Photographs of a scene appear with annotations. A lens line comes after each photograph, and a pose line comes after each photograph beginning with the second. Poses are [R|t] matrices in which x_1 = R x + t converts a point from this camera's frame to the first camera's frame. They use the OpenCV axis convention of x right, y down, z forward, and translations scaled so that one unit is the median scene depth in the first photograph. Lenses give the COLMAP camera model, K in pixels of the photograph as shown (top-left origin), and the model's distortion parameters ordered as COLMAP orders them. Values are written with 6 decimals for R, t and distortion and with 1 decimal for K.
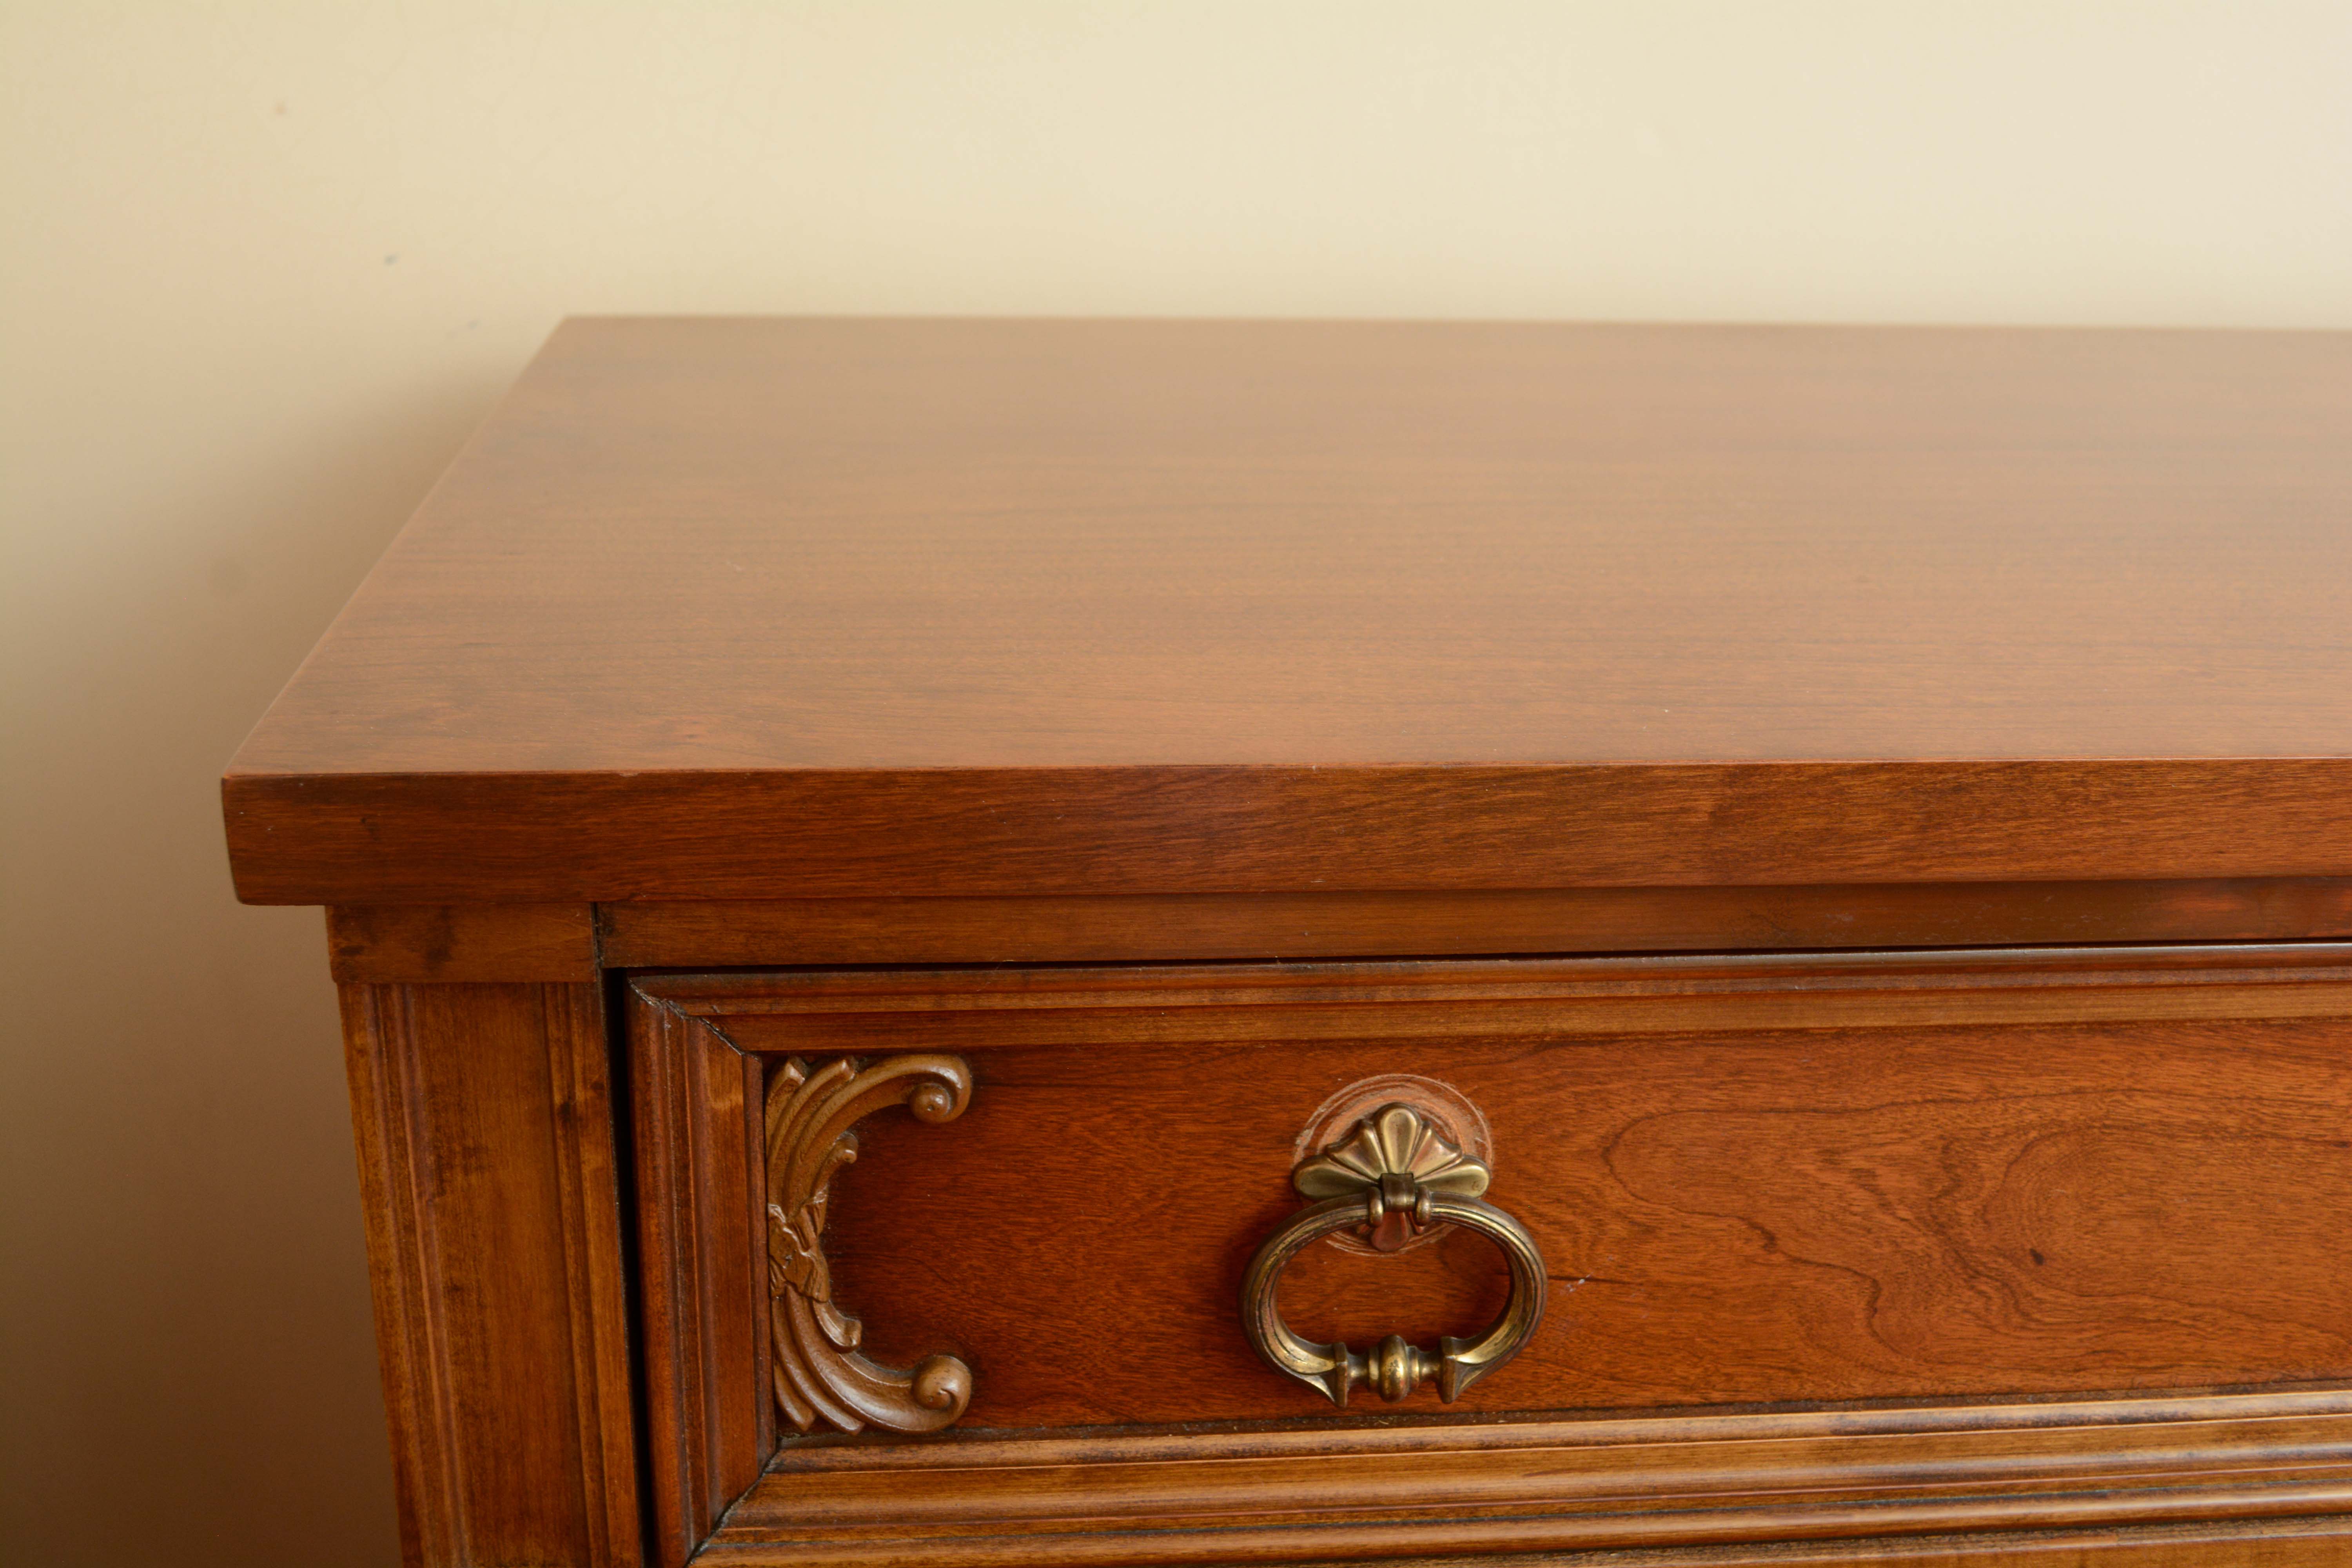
lens RADIAL K [[2537.9, 0, 1176.1], [0, 2537.9, 784.4], [0, 0, 1]] dist [-0.047542, 0.000000]
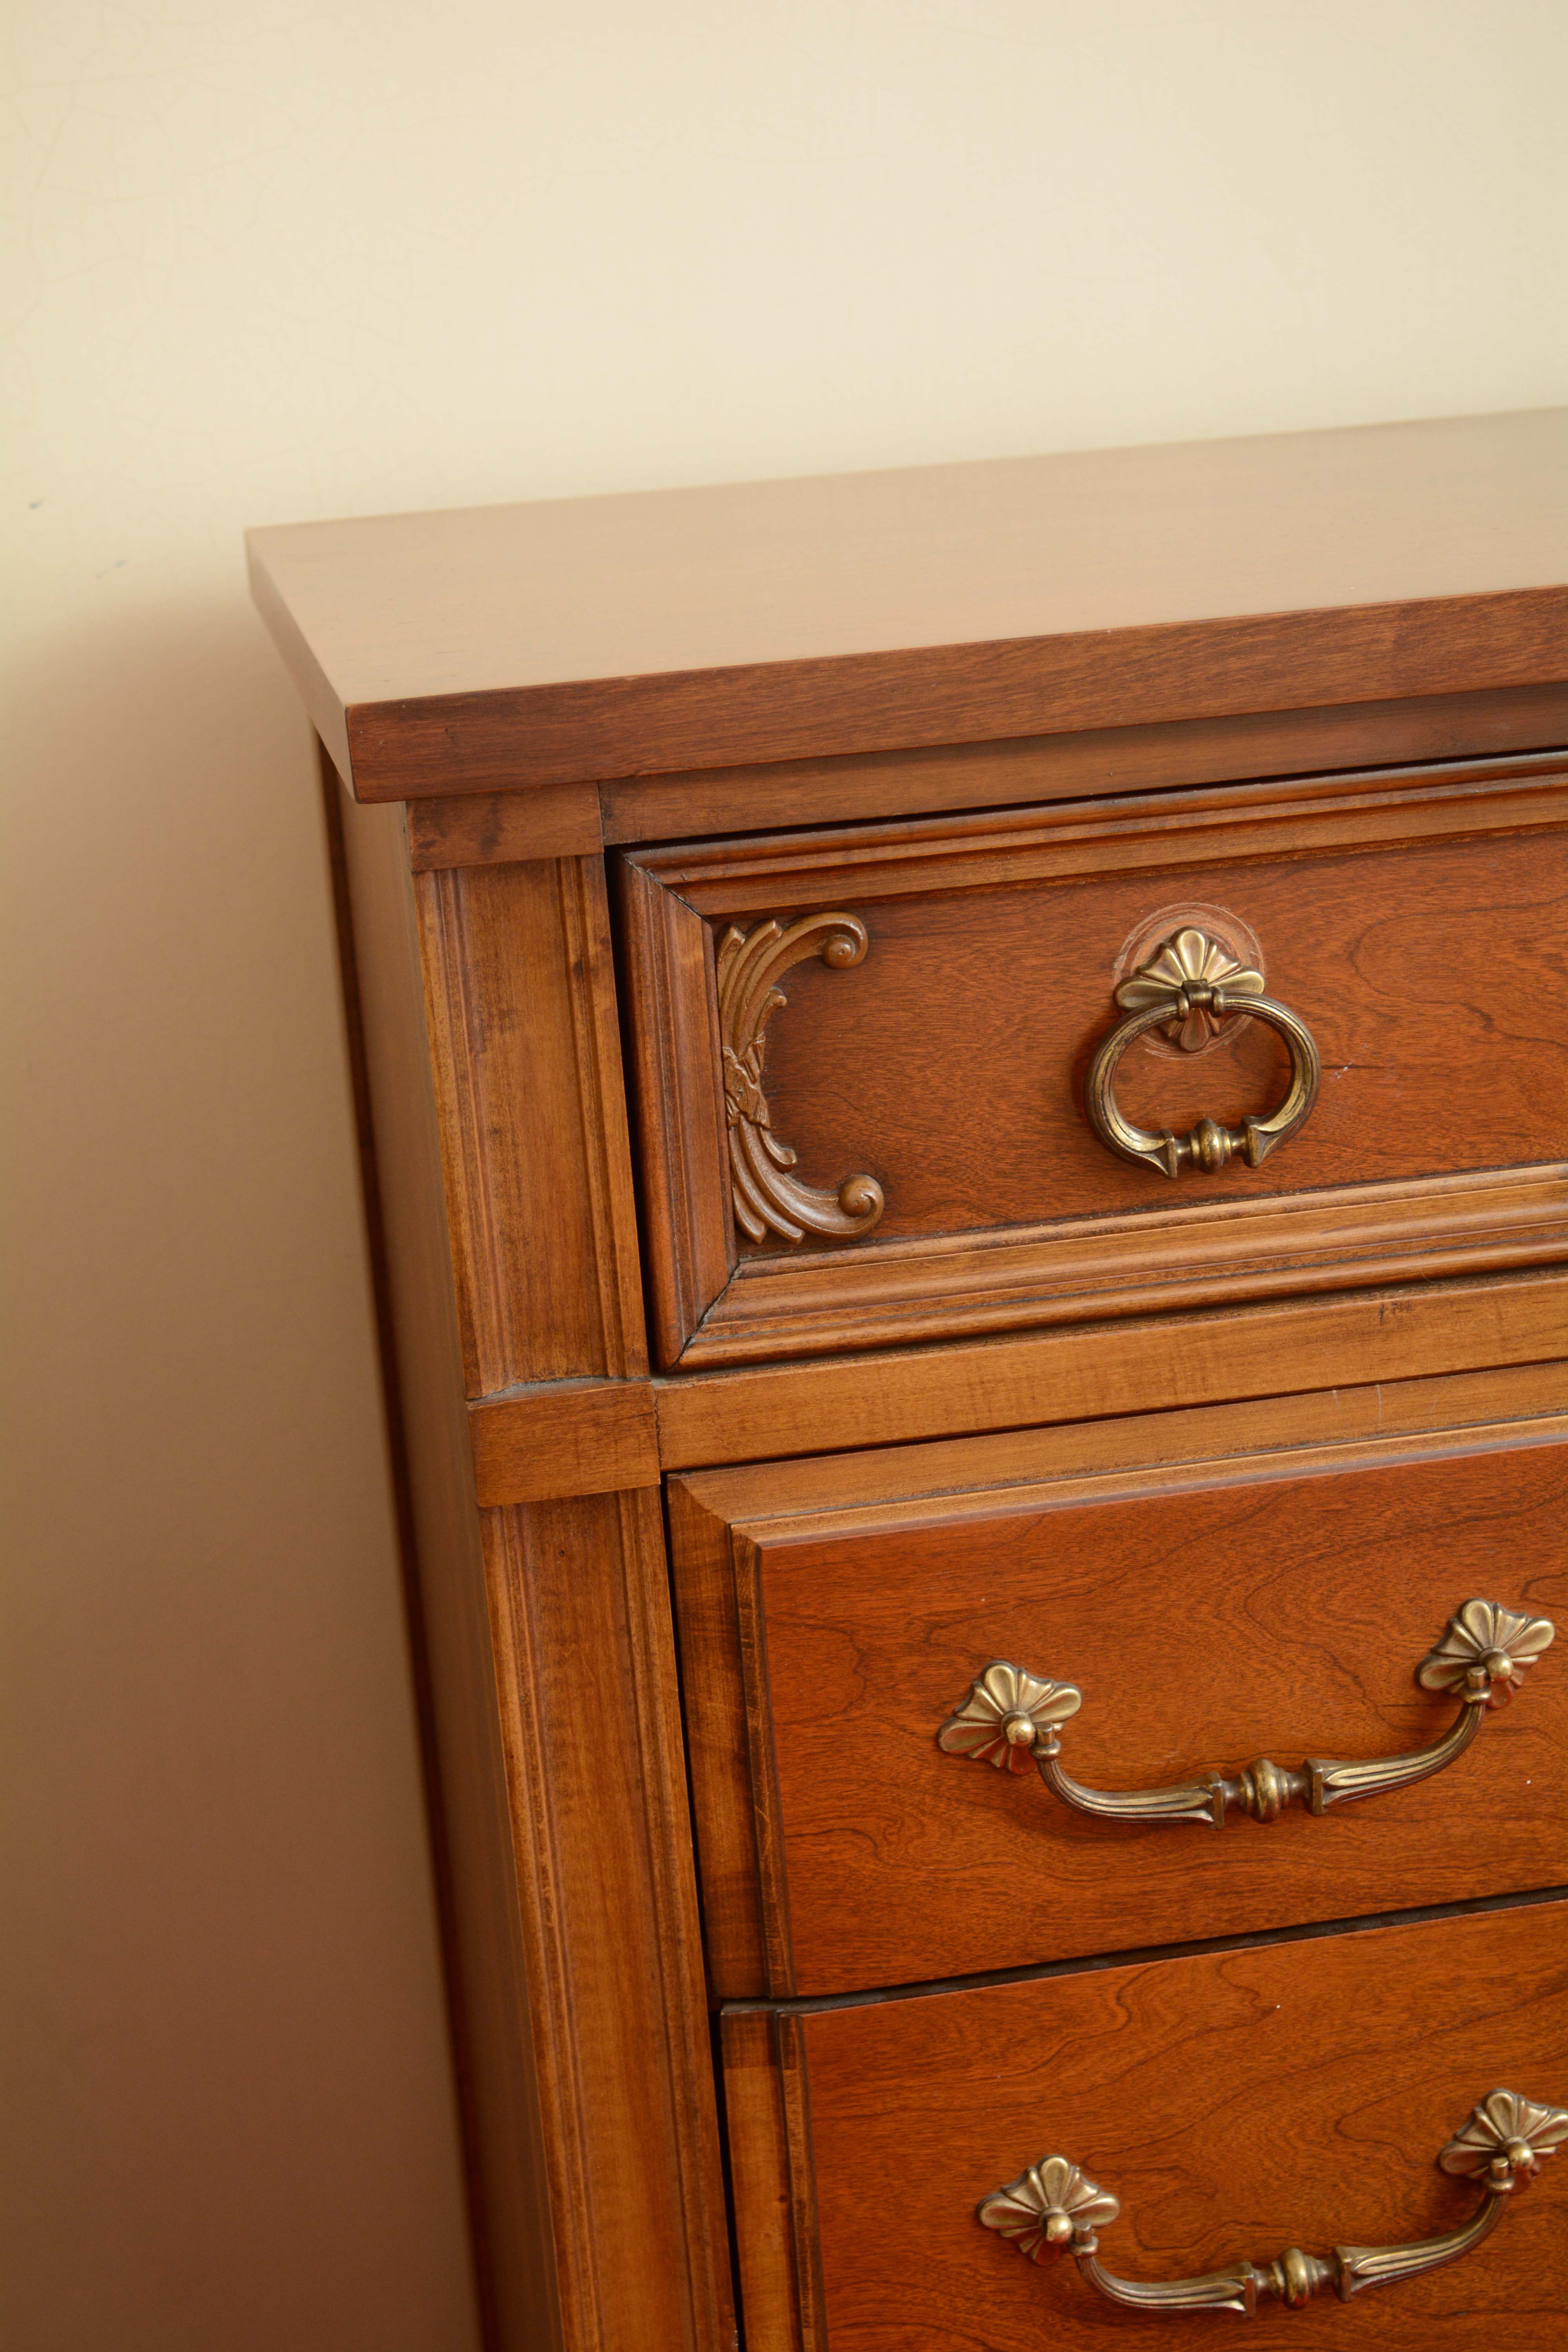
lens RADIAL K [[3979.6, 0, 797.4], [0, 3979.6, 1161.4], [0, 0, 1]] dist [0.020725, 0.000000]
pose [[0.991345, -0.116043, 0.061398, -0.252009], [0.121029, 0.989011, -0.084907, 0.396769], [-0.050871, 0.091603, 0.994495, -1.014626]]
